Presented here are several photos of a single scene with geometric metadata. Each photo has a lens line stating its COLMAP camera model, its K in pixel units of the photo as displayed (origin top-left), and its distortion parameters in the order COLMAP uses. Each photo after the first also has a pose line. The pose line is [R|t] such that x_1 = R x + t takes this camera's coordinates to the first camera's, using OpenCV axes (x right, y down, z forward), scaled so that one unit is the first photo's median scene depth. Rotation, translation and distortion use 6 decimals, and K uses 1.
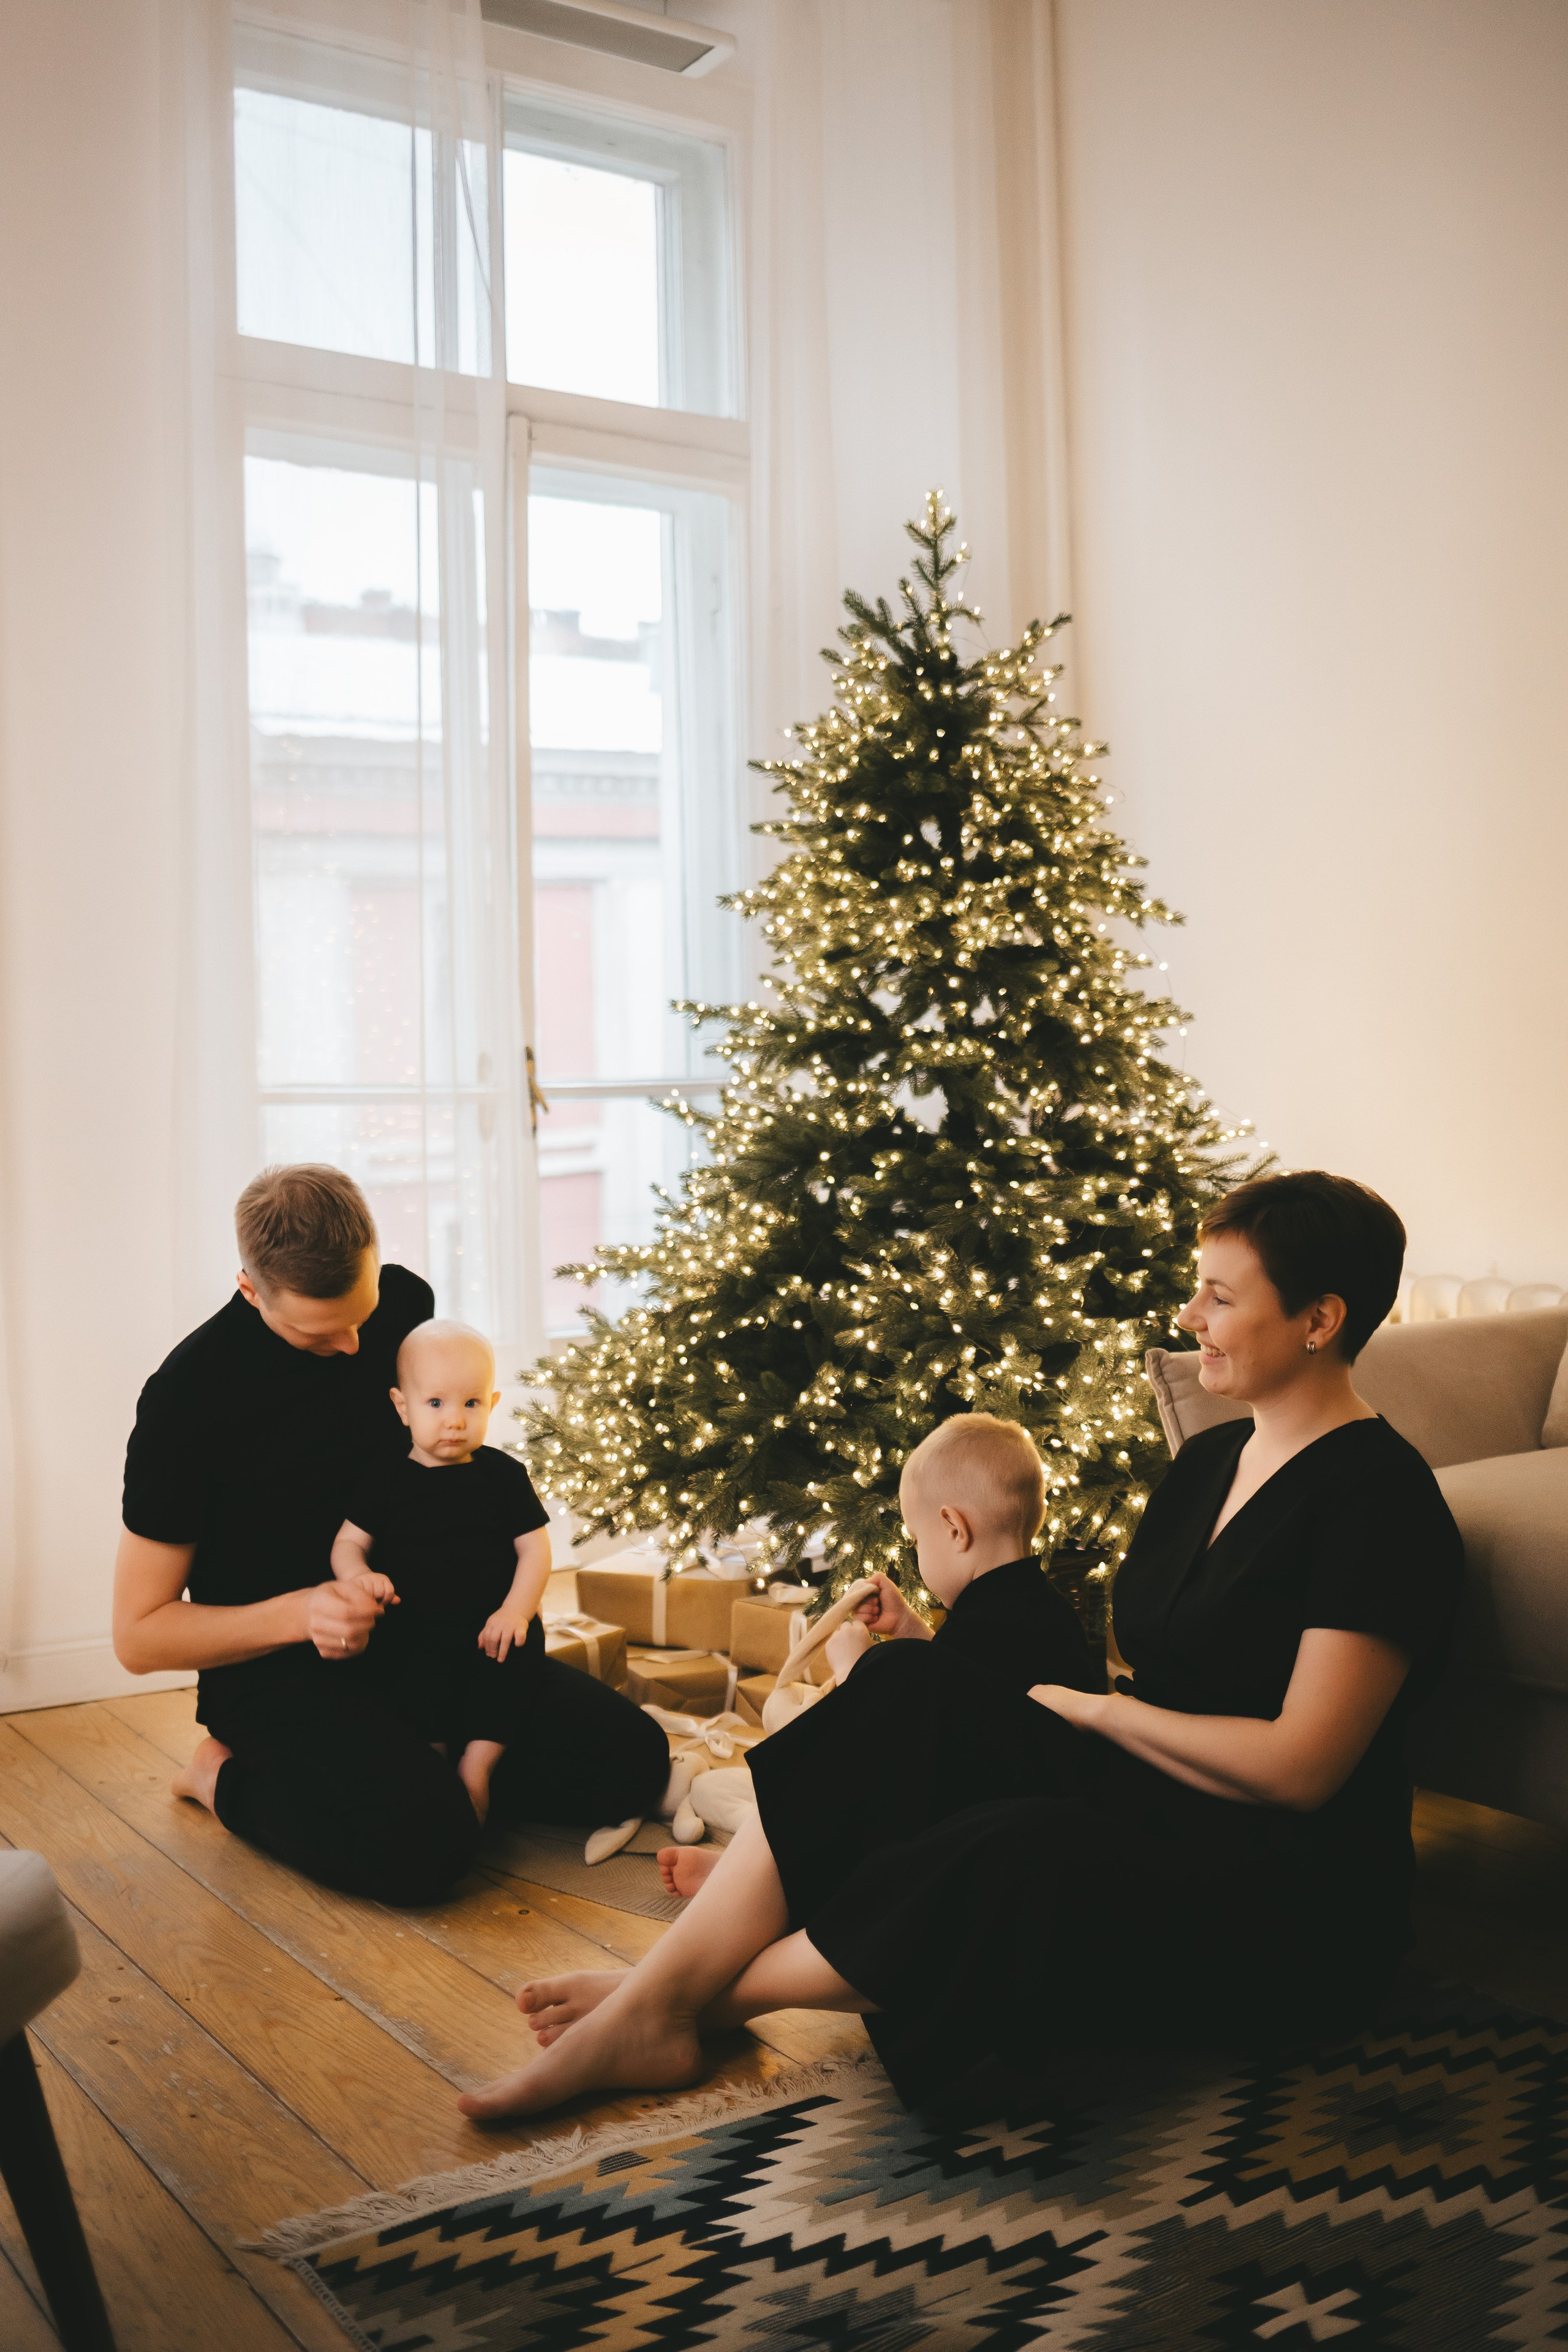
lens RADIAL K [[2311.7, 0, 784.7], [0, 2311.7, 1171.0], [0, 0, 1]] dist [-0.005542, 0.000000]
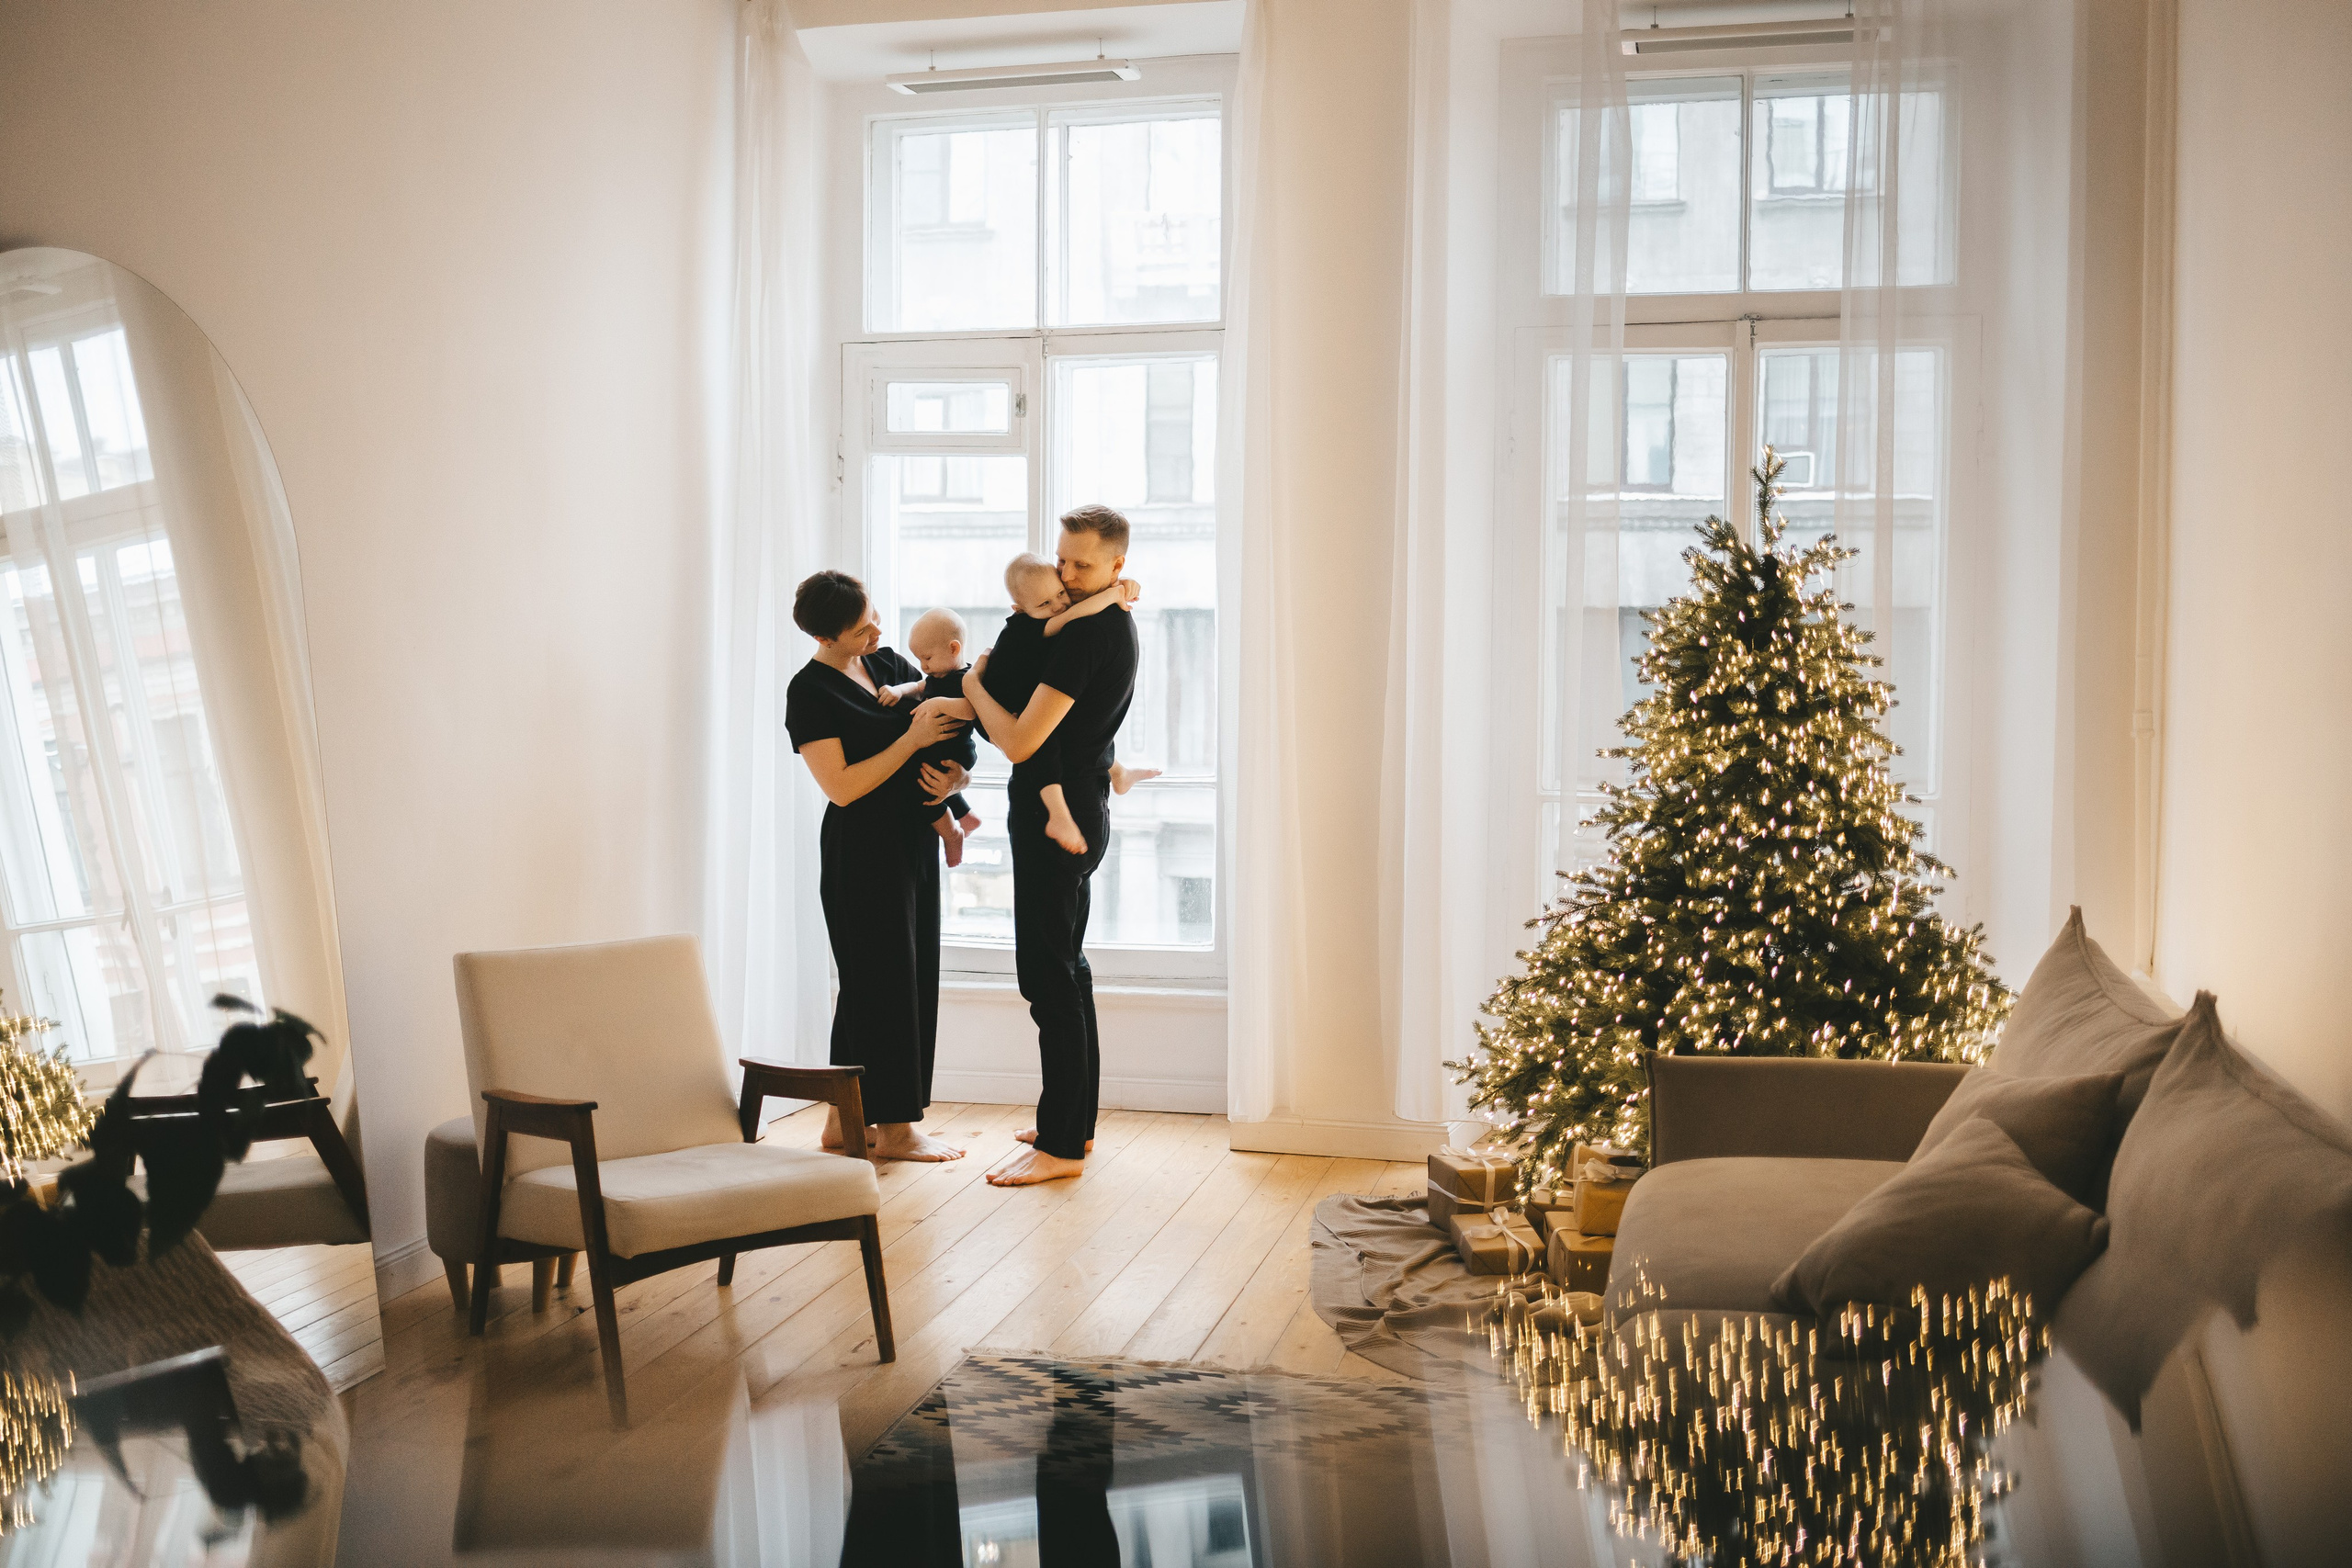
lens RADIAL K [[2311.5, 0, 1176.4], [0, 2311.5, 784.2], [0, 0, 1]] dist [-0.005542, 0.000000]
pose [[0.679450, 0.069073, -0.730463, 1.623350], [-0.025527, 0.997182, 0.070550, -0.315610], [0.733277, -0.029289, 0.679298, -0.501805]]
